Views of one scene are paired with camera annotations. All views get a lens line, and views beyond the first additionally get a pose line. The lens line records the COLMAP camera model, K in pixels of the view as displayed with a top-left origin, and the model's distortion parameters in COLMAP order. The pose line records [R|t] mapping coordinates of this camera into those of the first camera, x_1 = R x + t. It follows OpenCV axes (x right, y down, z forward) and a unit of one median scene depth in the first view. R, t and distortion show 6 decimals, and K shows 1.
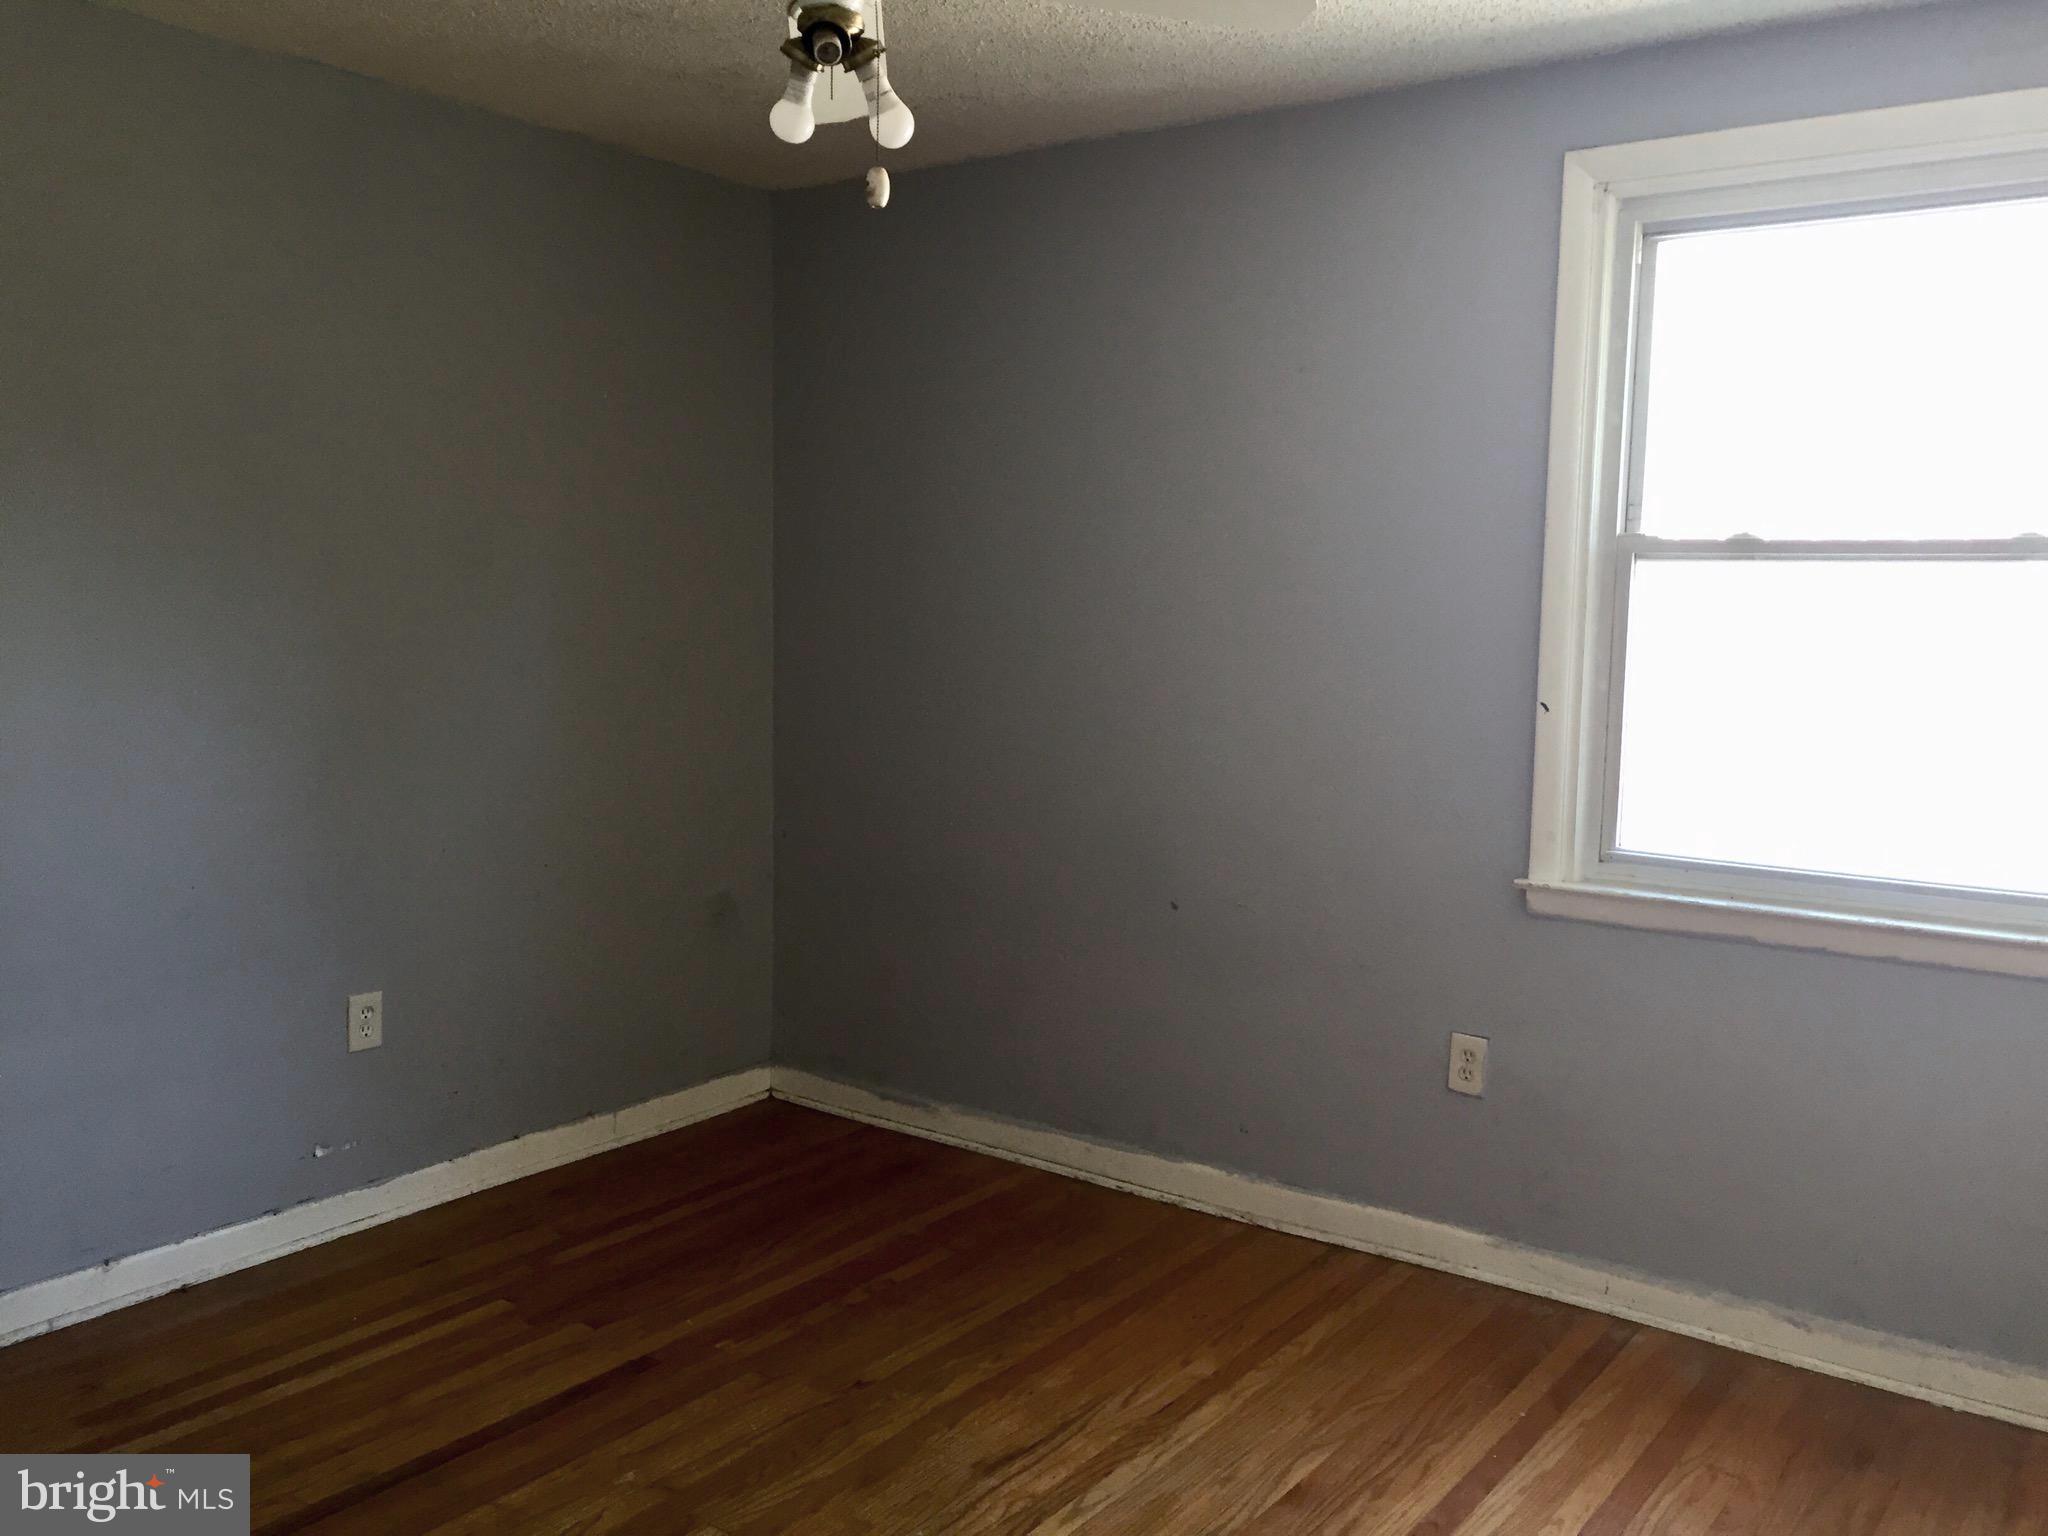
lens RADIAL K [[1749.4, 0, 1025.9], [0, 1749.4, 770.6], [0, 0, 1]] dist [0.076303, -0.089745]
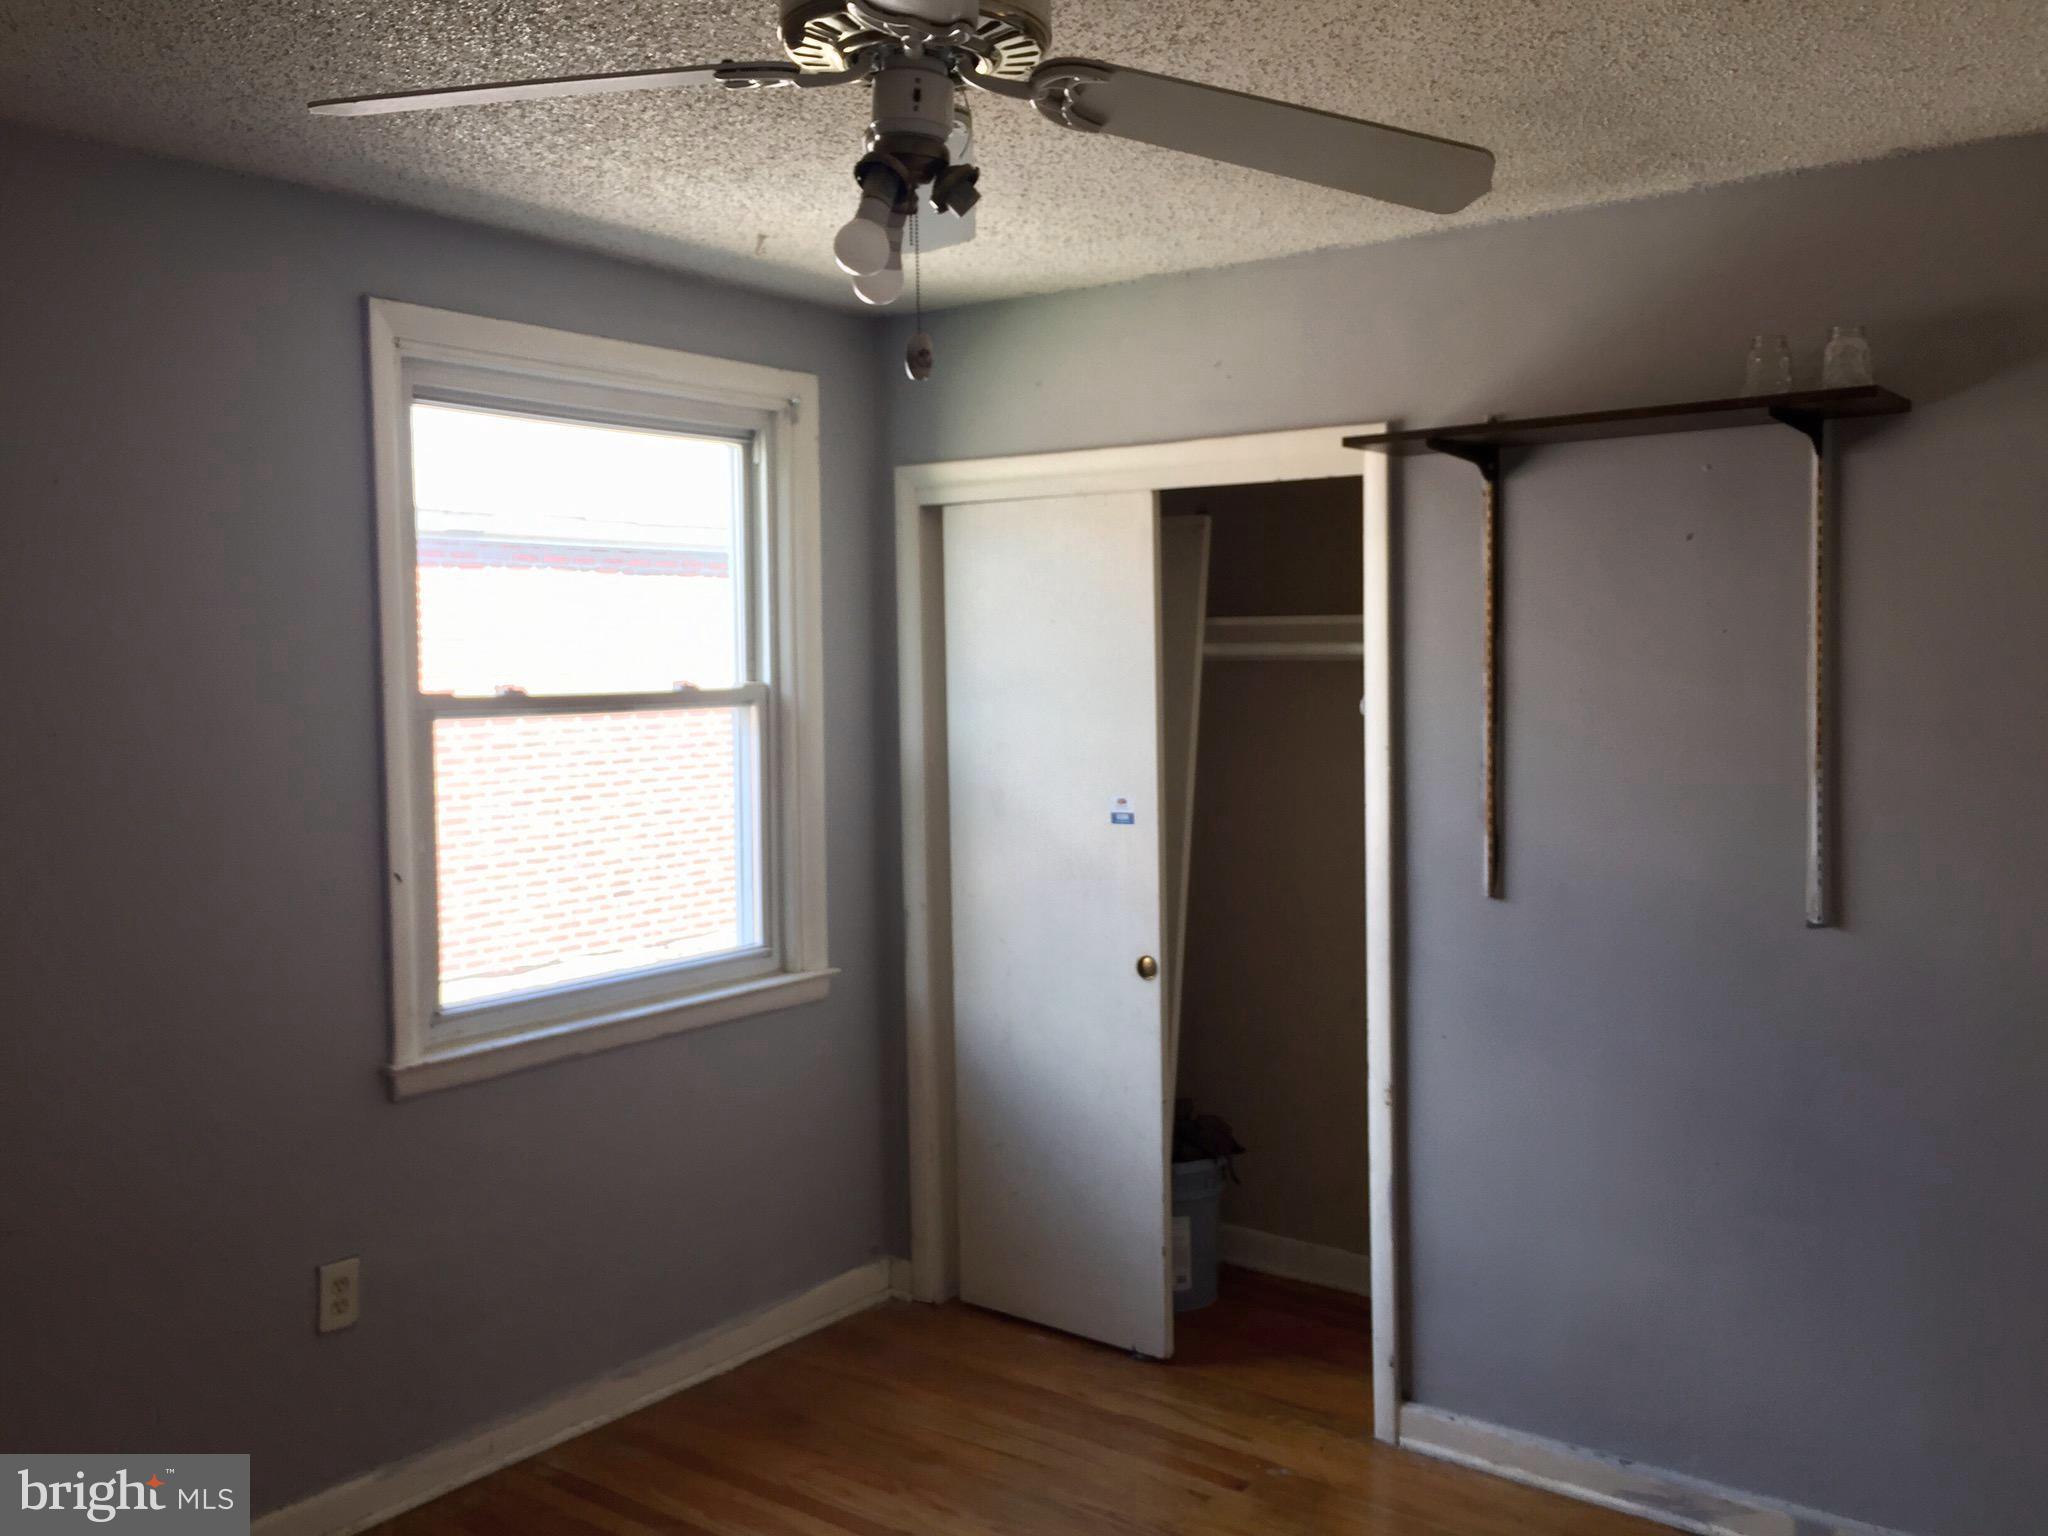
lens RADIAL K [[1749.4, 0, 1026.1], [0, 1749.4, 759.3], [0, 0, 1]] dist [0.076303, -0.089745]
pose [[0.023447, -0.080688, 0.996464, -0.640300], [0.117123, 0.990095, 0.077417, -0.134428], [-0.992841, 0.114894, 0.032665, 0.639060]]
